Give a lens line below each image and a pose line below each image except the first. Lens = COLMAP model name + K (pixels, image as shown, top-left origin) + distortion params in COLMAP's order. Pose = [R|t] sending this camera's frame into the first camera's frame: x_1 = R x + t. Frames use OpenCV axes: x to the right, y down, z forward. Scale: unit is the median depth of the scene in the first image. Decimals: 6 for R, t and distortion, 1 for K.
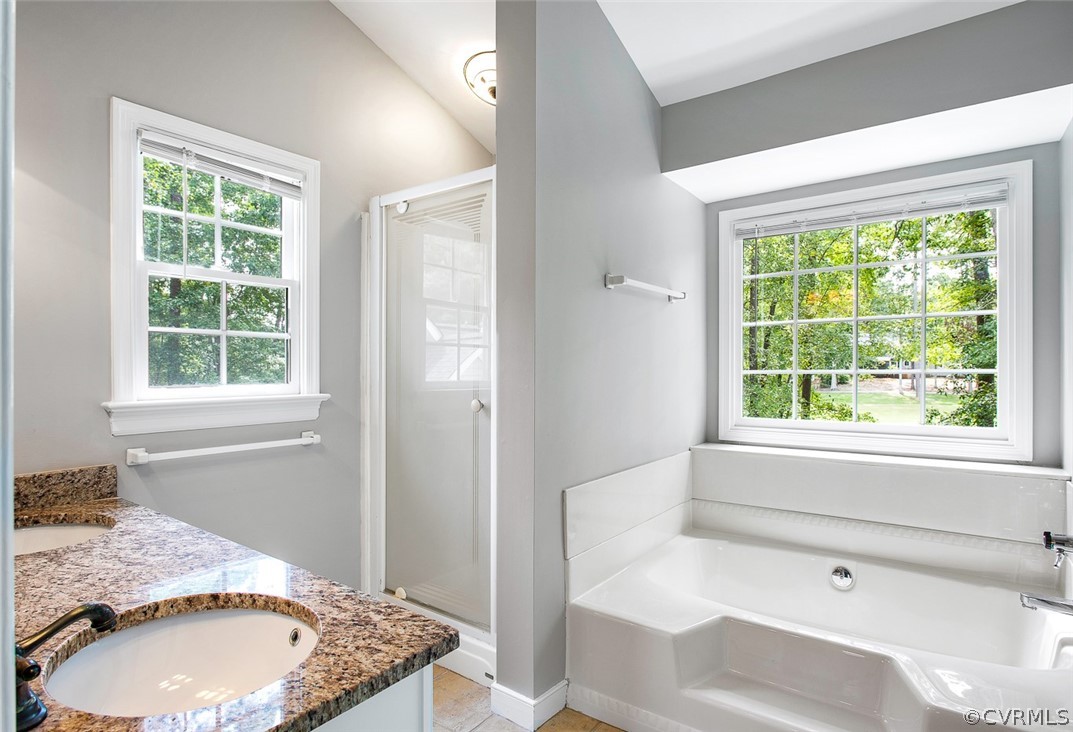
lens RADIAL K [[574.8, 0, 536.2], [0, 574.8, 369.9], [0, 0, 1]] dist [-0.003083, -0.000354]
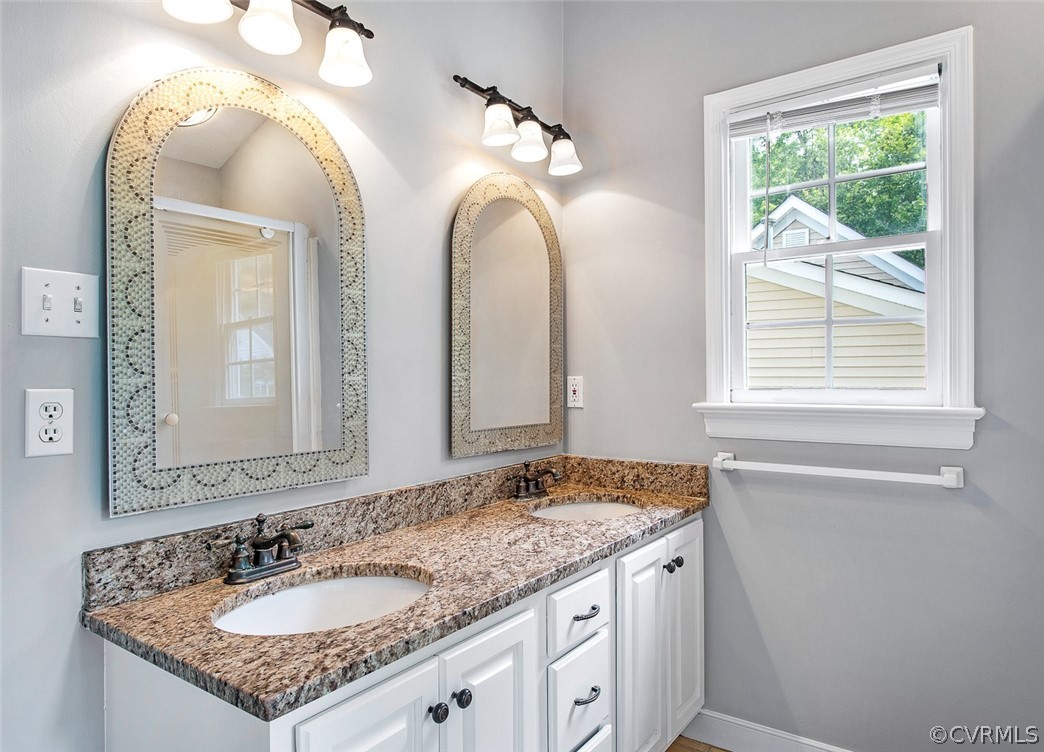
lens RADIAL K [[644.1, 0, 522.2], [0, 644.1, 372.8], [0, 0, 1]] dist [-0.013955, 0.000860]
pose [[0.029269, -0.000249, -0.999572, 0.510210], [0.003984, 0.999992, -0.000133, 0.004607], [0.999564, -0.003978, 0.029270, 0.900126]]
